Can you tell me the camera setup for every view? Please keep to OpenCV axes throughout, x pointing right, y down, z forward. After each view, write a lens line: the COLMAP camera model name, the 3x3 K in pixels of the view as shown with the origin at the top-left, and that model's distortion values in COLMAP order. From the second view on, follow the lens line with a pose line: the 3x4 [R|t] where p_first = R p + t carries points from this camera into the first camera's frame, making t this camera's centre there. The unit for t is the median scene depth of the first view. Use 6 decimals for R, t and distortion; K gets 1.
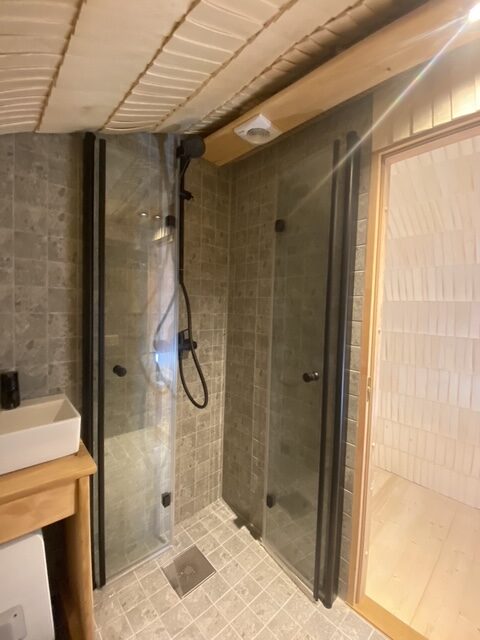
lens RADIAL K [[257.7, 0, 240.0], [0, 257.7, 320.0], [0, 0, 1]] dist [0.028939, -0.025939]
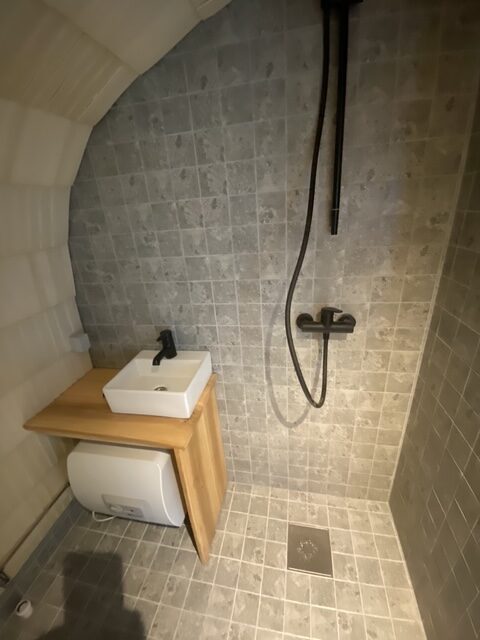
lens RADIAL K [[257.7, 0, 240.0], [0, 257.7, 320.0], [0, 0, 1]] dist [0.028939, -0.025939]
pose [[0.589147, 0.244110, -0.770270, 0.208901], [0.050354, 0.940330, 0.336518, -0.203006], [0.806455, -0.237045, 0.541701, 0.520332]]
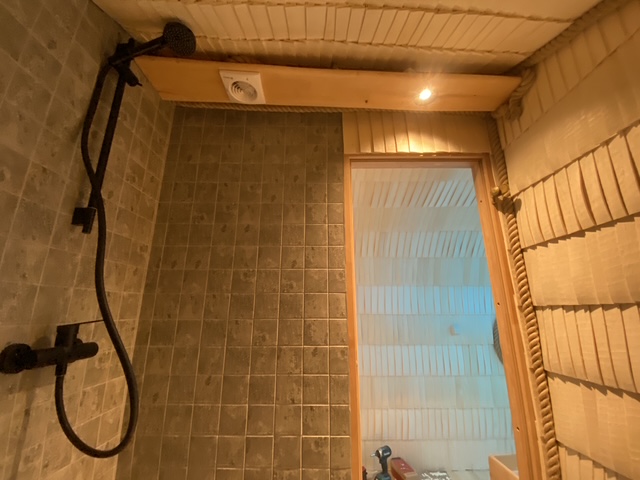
lens RADIAL K [[257.7, 0, 318.0], [0, 257.7, 239.6], [0, 0, 1]] dist [0.028939, -0.025939]
pose [[0.673869, 0.158433, 0.721665, -0.357116], [0.056887, 0.962714, -0.264472, 0.061989], [-0.736658, 0.219272, 0.639730, 0.346108]]
